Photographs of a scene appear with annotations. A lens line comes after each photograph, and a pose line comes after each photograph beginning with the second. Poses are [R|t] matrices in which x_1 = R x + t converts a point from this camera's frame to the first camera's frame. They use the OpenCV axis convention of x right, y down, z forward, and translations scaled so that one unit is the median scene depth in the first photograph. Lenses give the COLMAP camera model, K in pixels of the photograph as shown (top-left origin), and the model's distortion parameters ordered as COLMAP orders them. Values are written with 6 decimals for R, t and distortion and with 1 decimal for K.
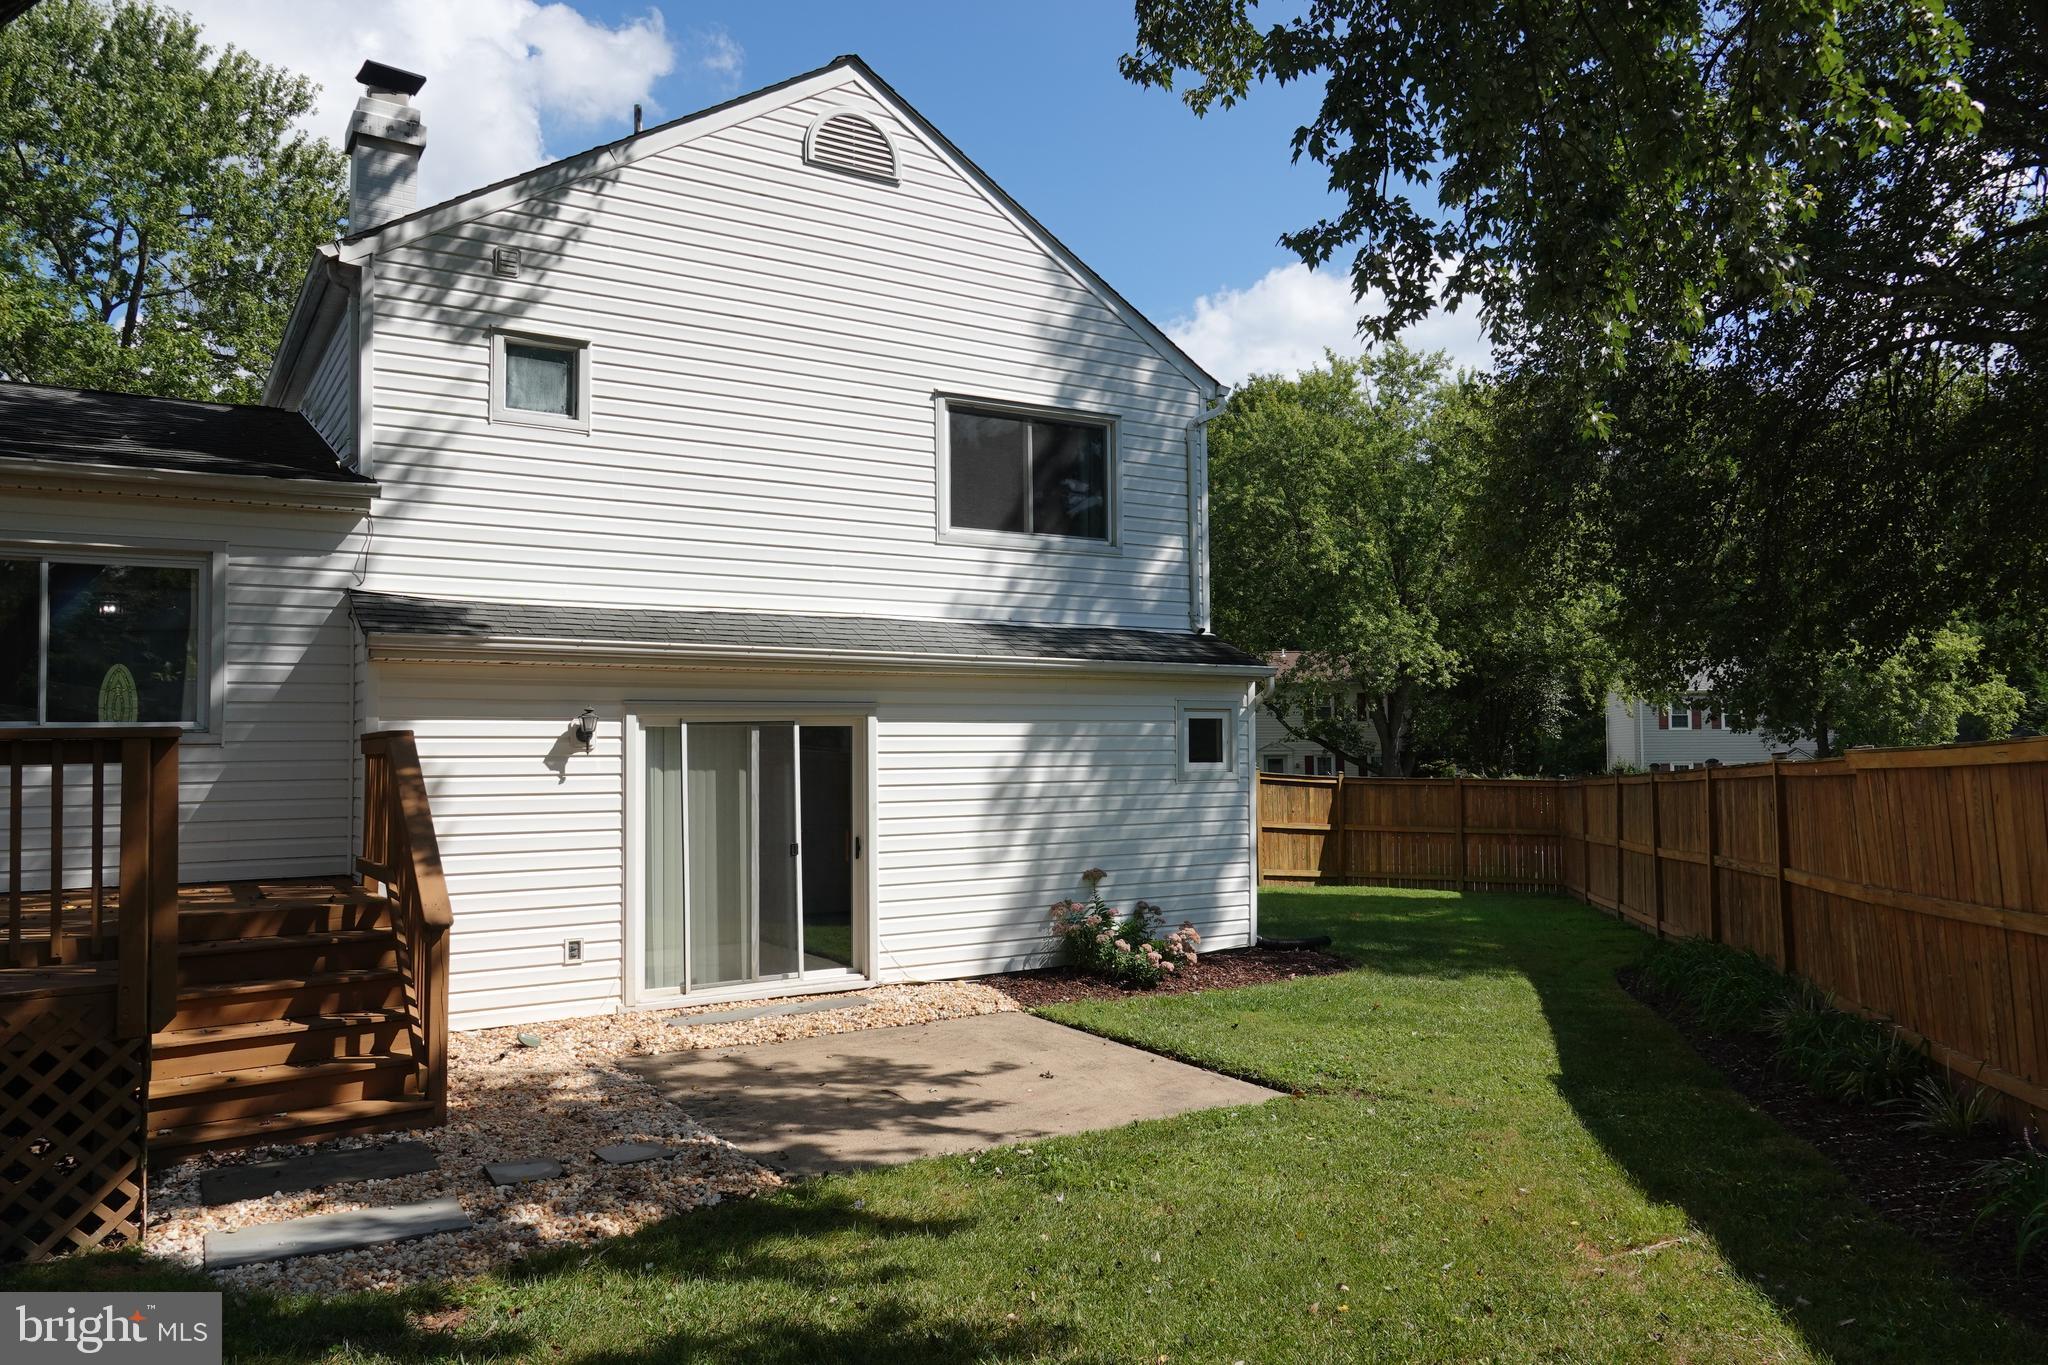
lens RADIAL K [[1437.2, 0, 1016.1], [0, 1437.2, 676.0], [0, 0, 1]] dist [0.000787, 0.007495]
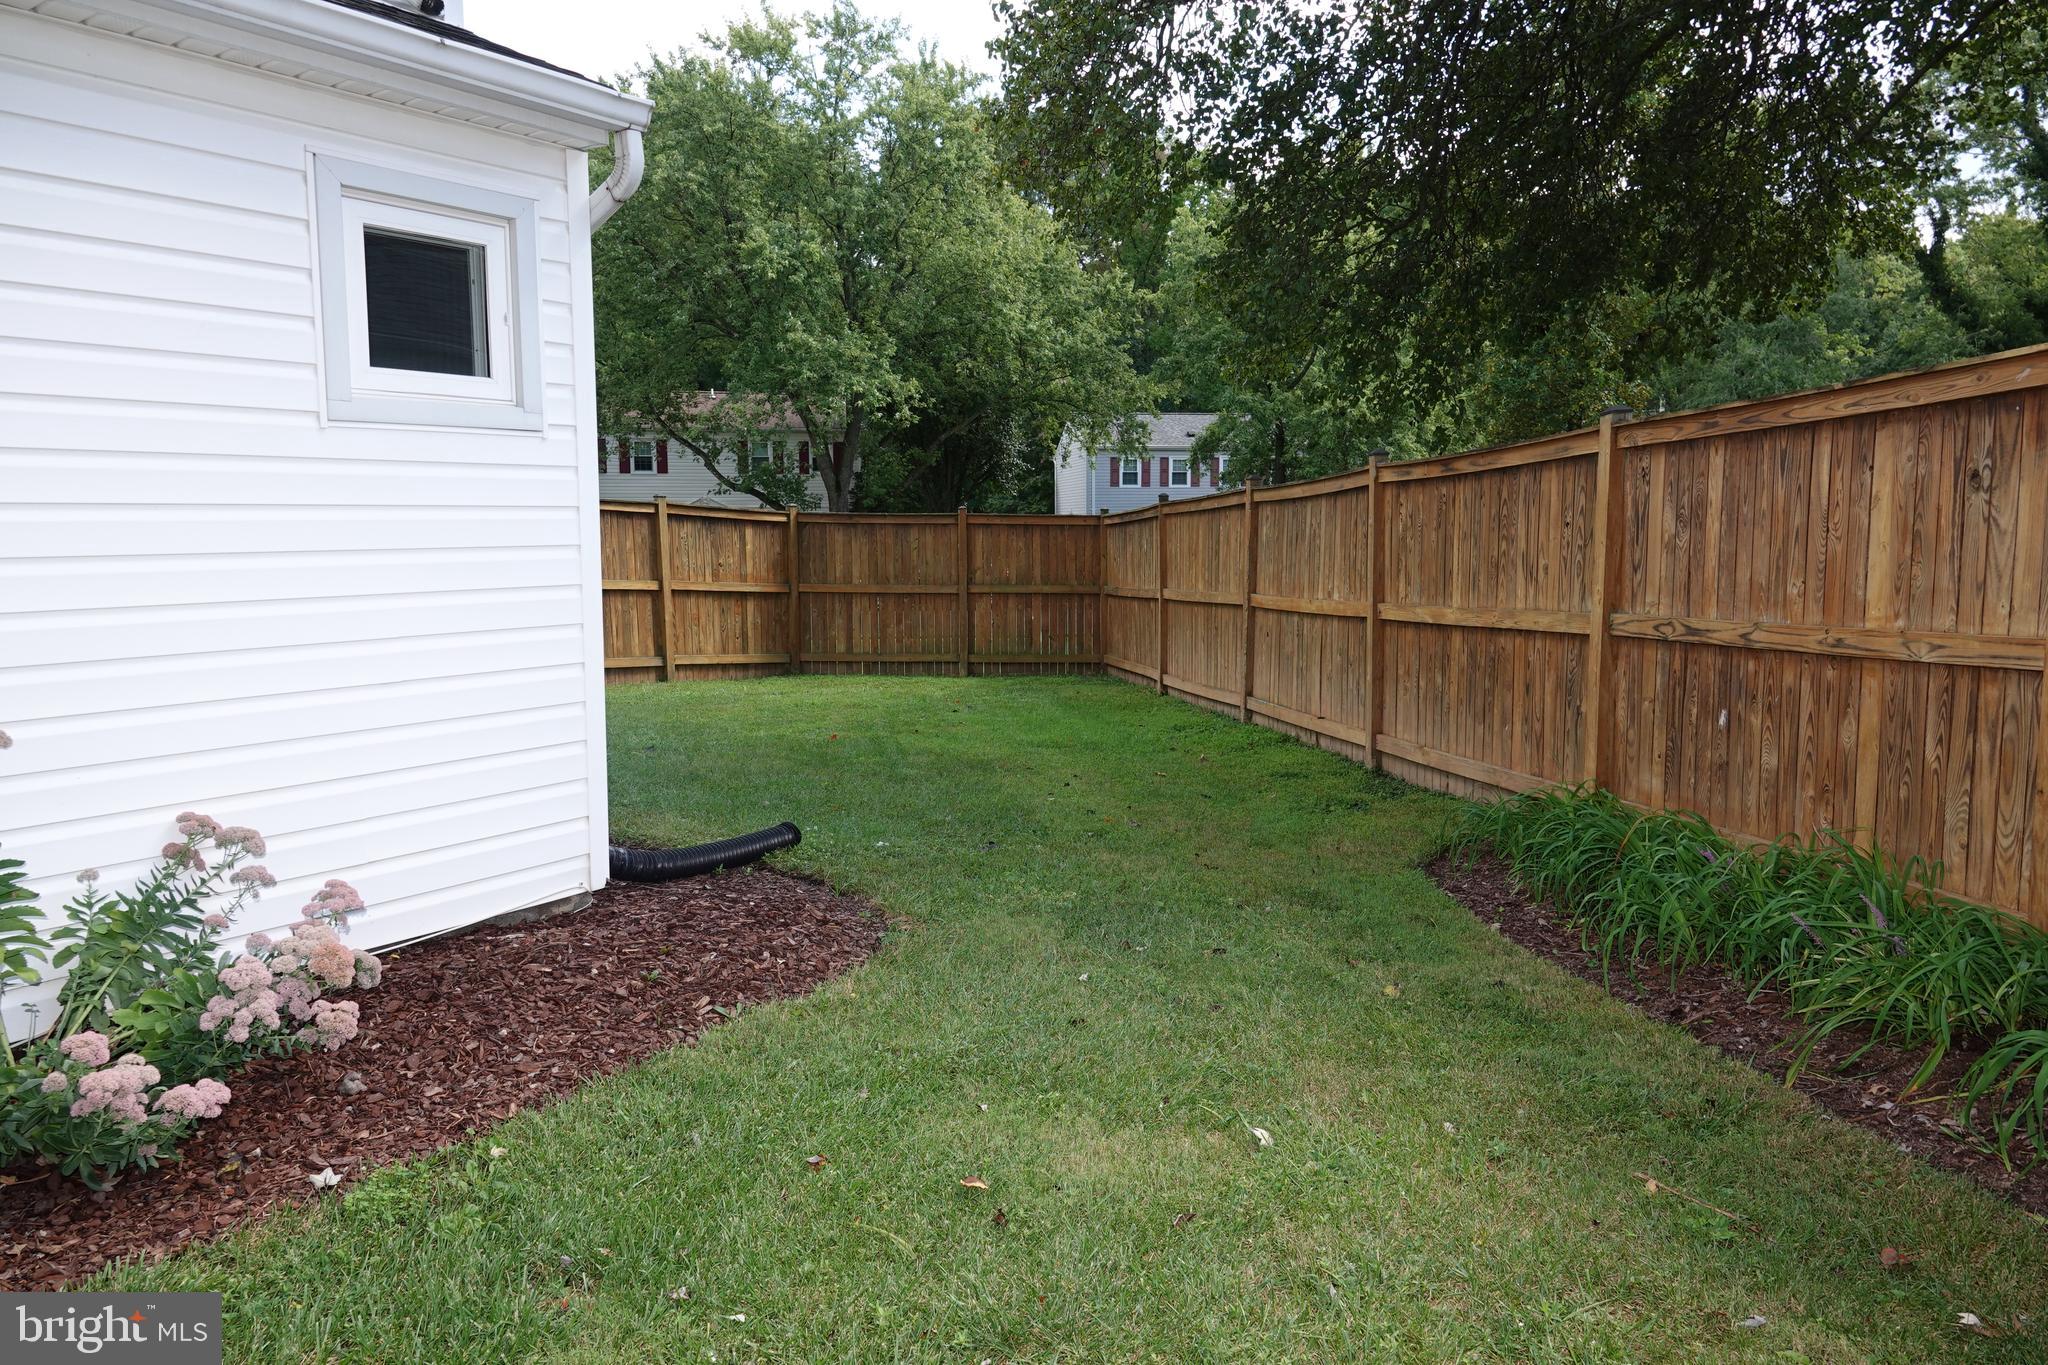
lens RADIAL K [[1437.2, 0, 1025.6], [0, 1437.2, 673.3], [0, 0, 1]] dist [0.000787, 0.007495]
pose [[0.923555, -0.040028, 0.381370, 0.037802], [-0.019867, 0.988207, 0.151831, 0.022191], [-0.382950, -0.147801, 0.911868, 0.186702]]
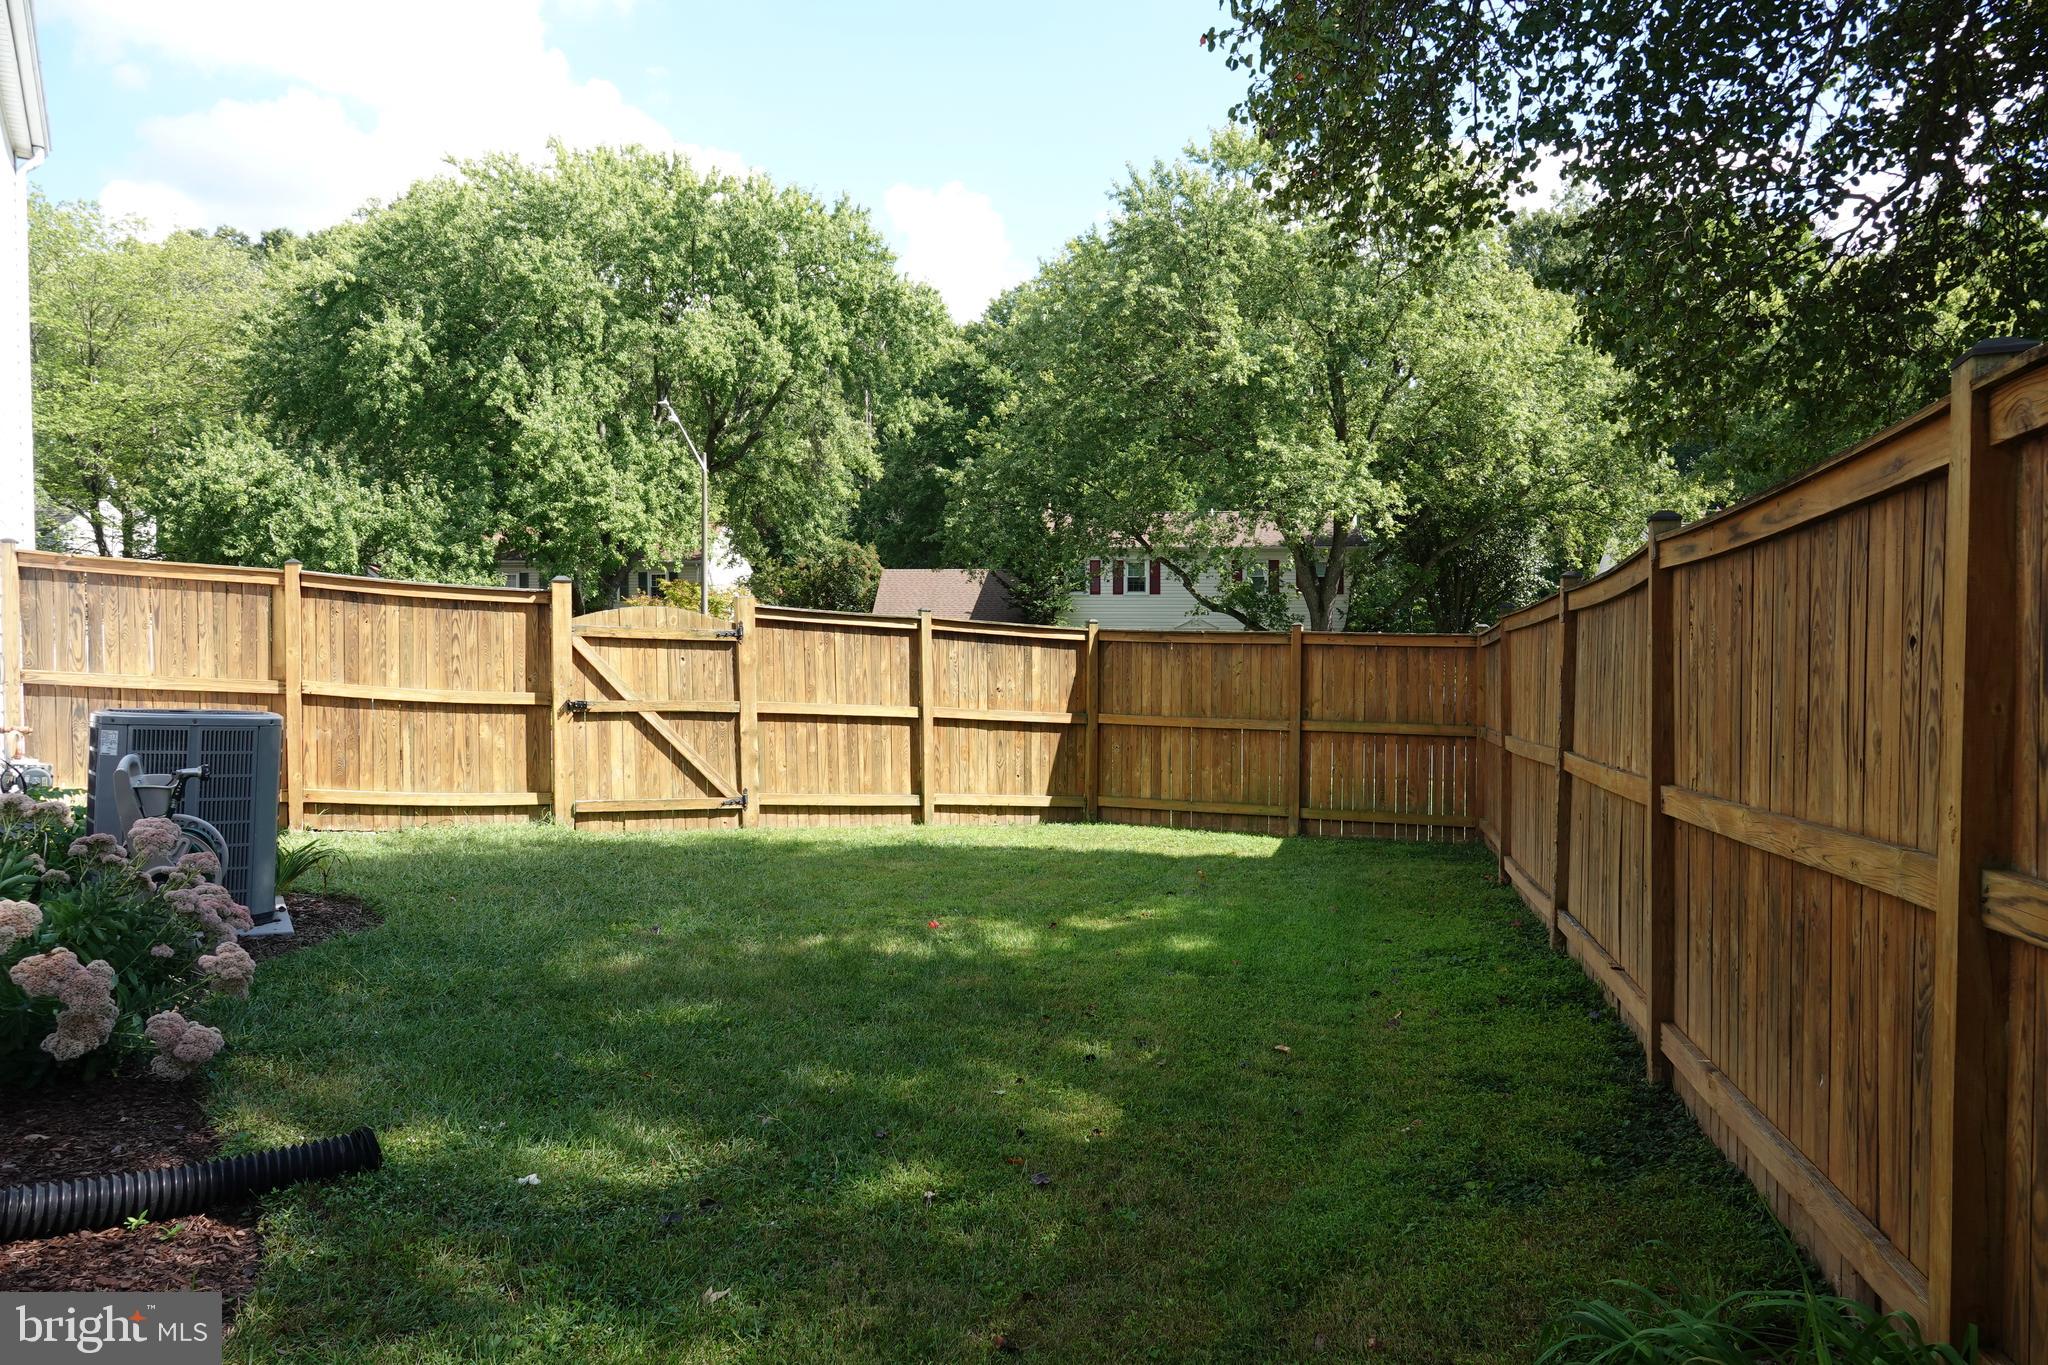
lens RADIAL K [[1437.2, 0, 1024.9], [0, 1437.2, 676.8], [0, 0, 1]] dist [0.000787, 0.007495]
pose [[0.999949, 0.007779, 0.006399, 0.105383], [-0.008236, 0.997159, 0.074872, 0.025469], [-0.005799, -0.074921, 0.997173, 0.238492]]
